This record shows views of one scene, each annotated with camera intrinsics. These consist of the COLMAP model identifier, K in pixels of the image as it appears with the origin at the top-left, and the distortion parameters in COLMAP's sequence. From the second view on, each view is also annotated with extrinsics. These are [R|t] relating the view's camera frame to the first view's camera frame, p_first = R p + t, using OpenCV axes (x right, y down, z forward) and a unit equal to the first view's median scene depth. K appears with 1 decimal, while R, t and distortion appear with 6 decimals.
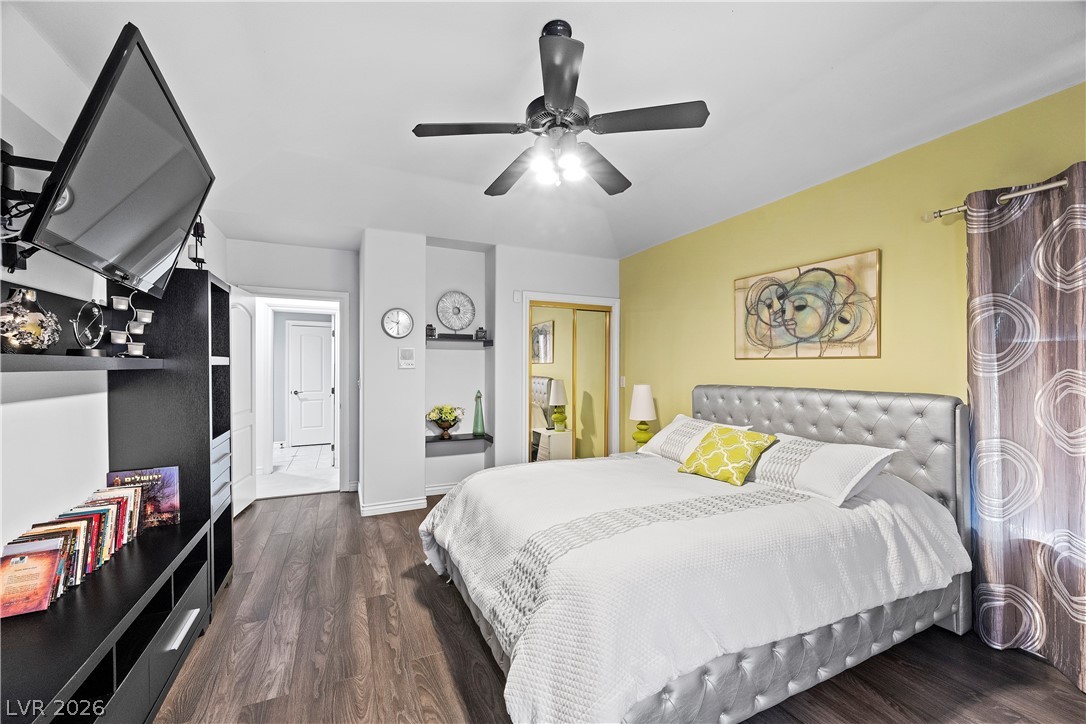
lens RADIAL K [[424.2, 0, 542.6], [0, 424.2, 364.1], [0, 0, 1]] dist [-0.001353, 0.000933]
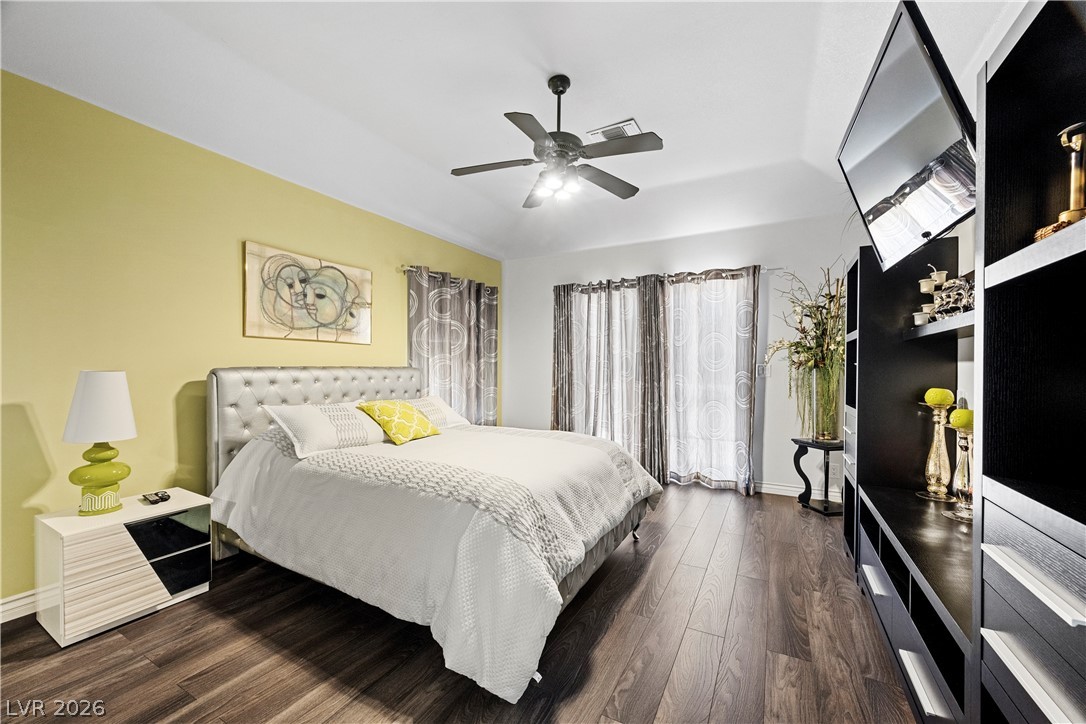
lens RADIAL K [[424.2, 0, 536.3], [0, 424.2, 369.1], [0, 0, 1]] dist [-0.001353, 0.000933]
pose [[-0.576519, 0.000881, 0.817083, -0.629463], [-0.002347, 0.999994, -0.002734, 0.061151], [-0.817080, -0.003493, -0.576514, 1.154042]]
